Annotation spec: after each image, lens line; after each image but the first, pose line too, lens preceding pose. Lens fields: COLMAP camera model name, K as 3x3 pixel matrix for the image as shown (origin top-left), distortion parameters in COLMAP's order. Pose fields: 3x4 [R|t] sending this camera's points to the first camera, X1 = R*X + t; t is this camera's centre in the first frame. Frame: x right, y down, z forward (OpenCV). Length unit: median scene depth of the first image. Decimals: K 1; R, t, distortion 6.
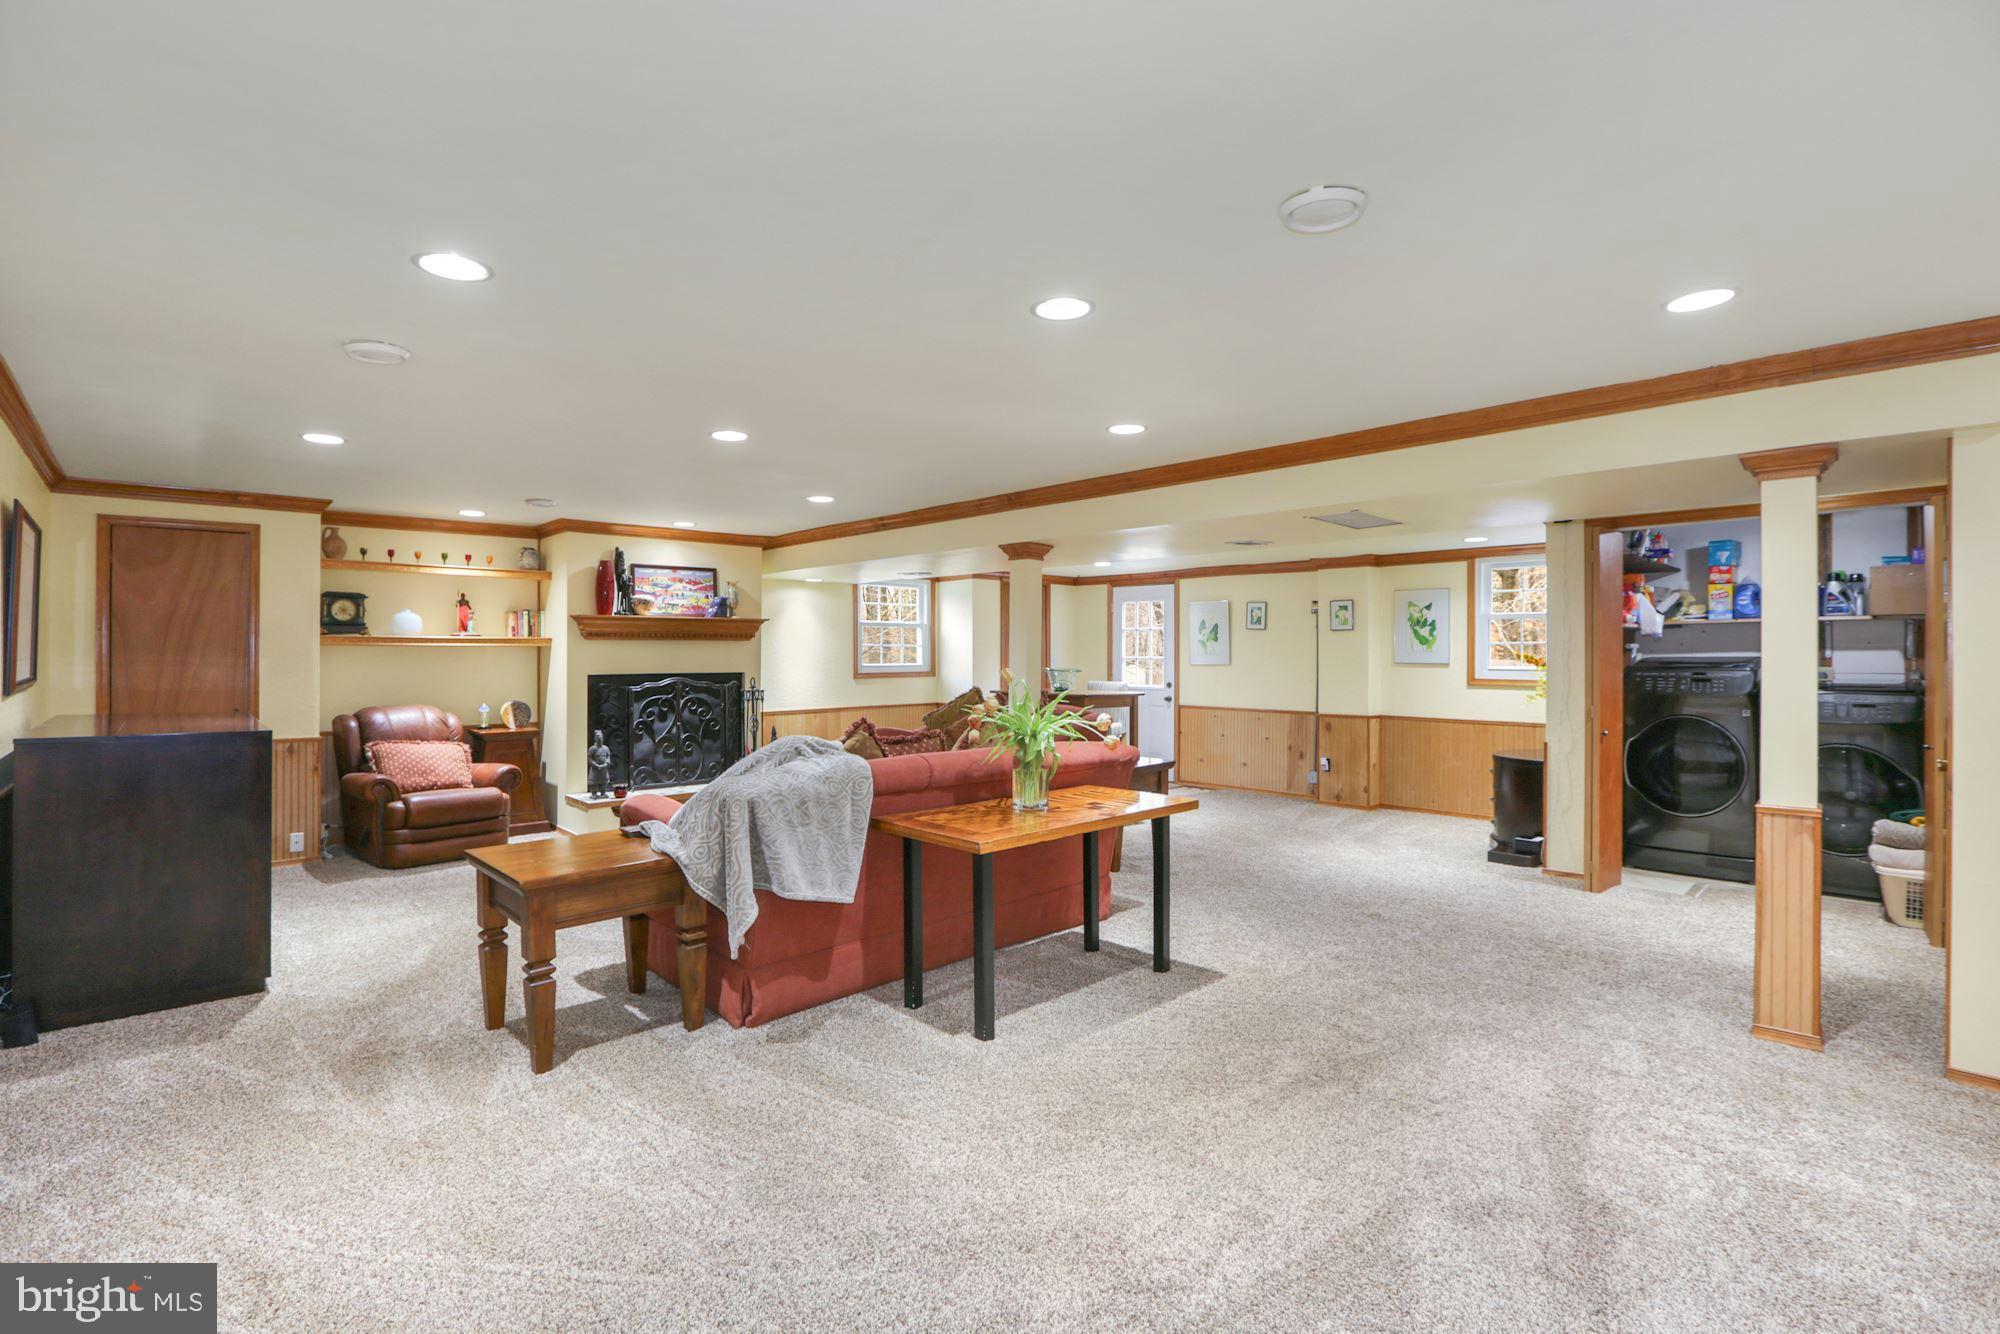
lens RADIAL K [[917.9, 0, 989.8], [0, 917.9, 663.7], [0, 0, 1]] dist [-0.021515, 0.002815]
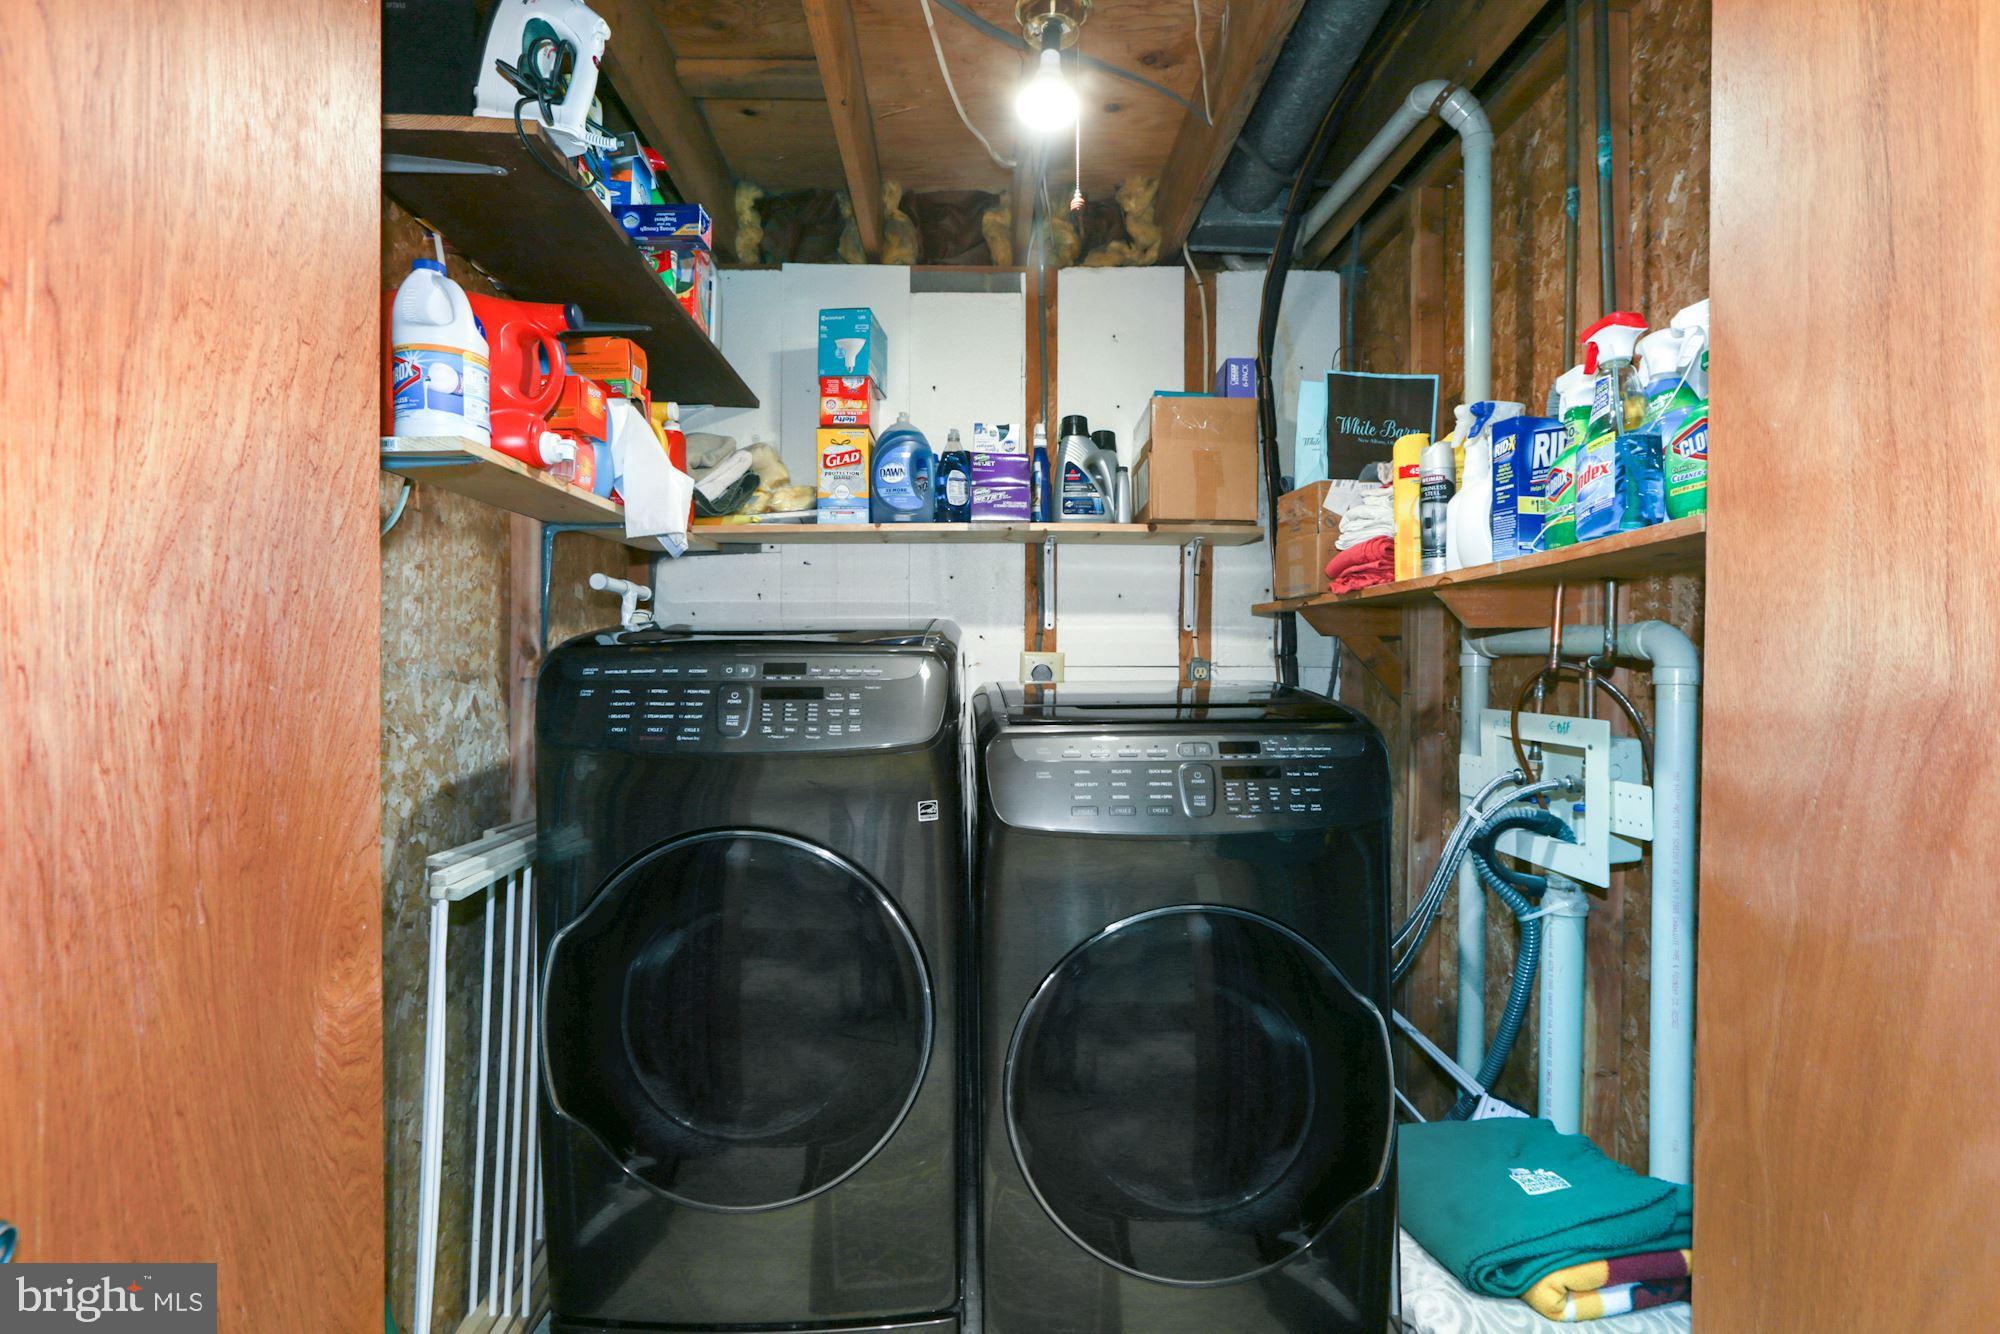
lens RADIAL K [[917.9, 0, 1001.1], [0, 917.9, 658.3], [0, 0, 1]] dist [-0.021515, 0.002815]
pose [[0.654723, 0.004174, 0.755858, 0.573993], [-0.001376, 0.999990, -0.004331, 0.007864], [-0.755868, 0.001796, 0.654722, 0.716384]]
